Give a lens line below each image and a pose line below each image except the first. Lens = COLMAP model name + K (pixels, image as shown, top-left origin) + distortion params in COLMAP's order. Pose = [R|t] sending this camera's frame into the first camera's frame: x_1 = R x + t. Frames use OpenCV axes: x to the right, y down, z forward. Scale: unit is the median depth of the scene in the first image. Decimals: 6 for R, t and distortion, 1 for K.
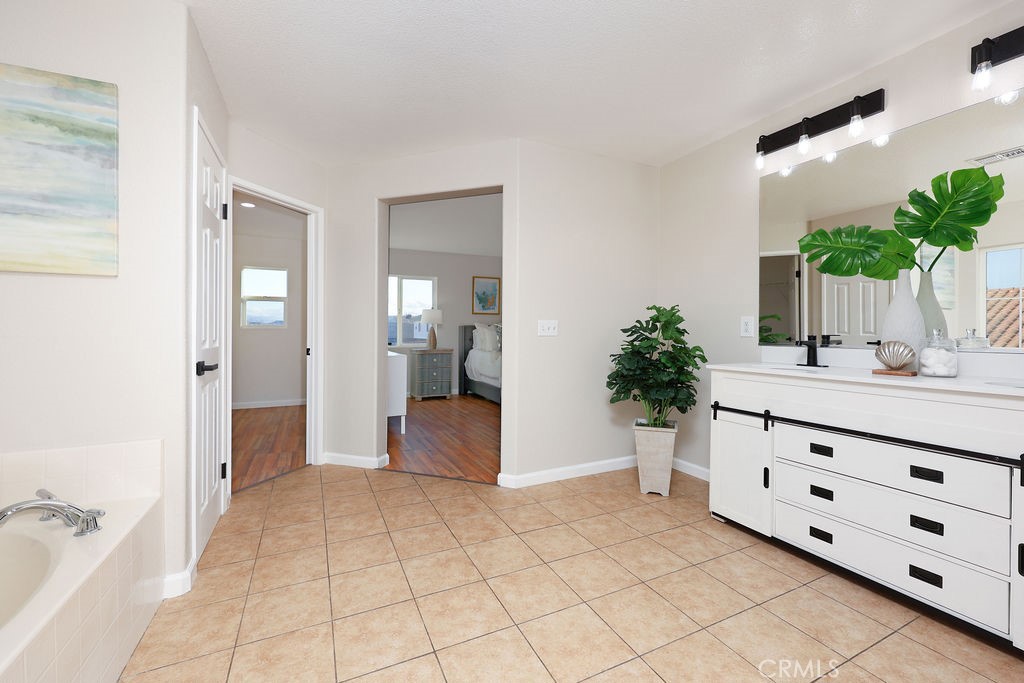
lens RADIAL K [[418.5, 0, 518.1], [0, 418.5, 332.6], [0, 0, 1]] dist [-0.002413, 0.000051]
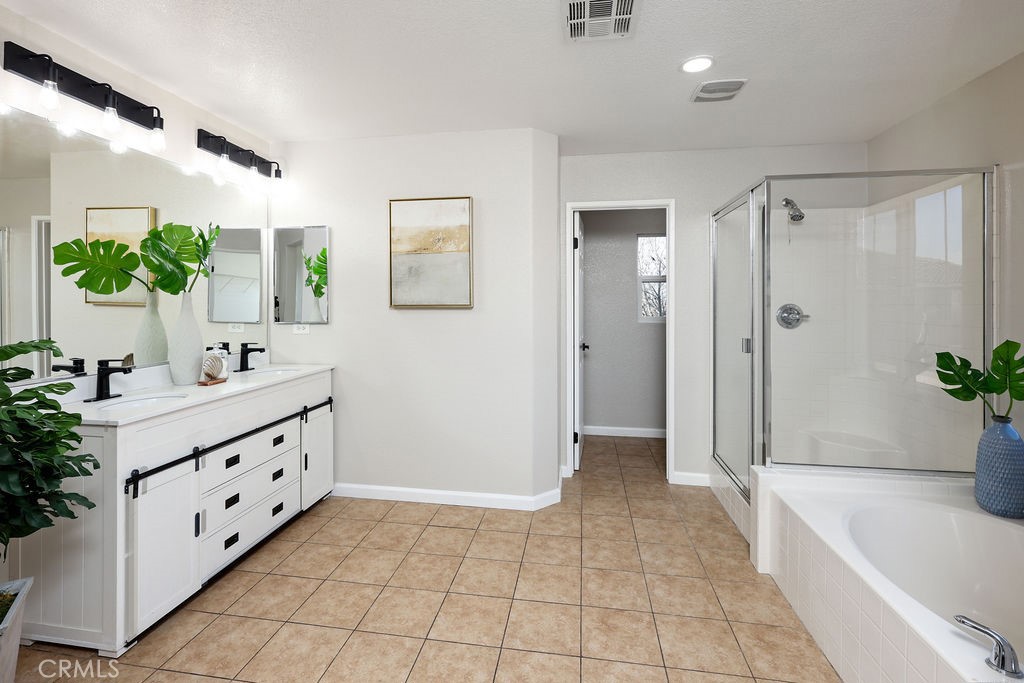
lens RADIAL K [[418.5, 0, 543.6], [0, 418.5, 307.9], [0, 0, 1]] dist [-0.002413, 0.000051]
pose [[-0.843898, -0.004898, 0.536481, -0.524599], [-0.005705, 0.999984, 0.000155, -0.118598], [-0.536473, -0.002930, -0.843912, 1.479869]]
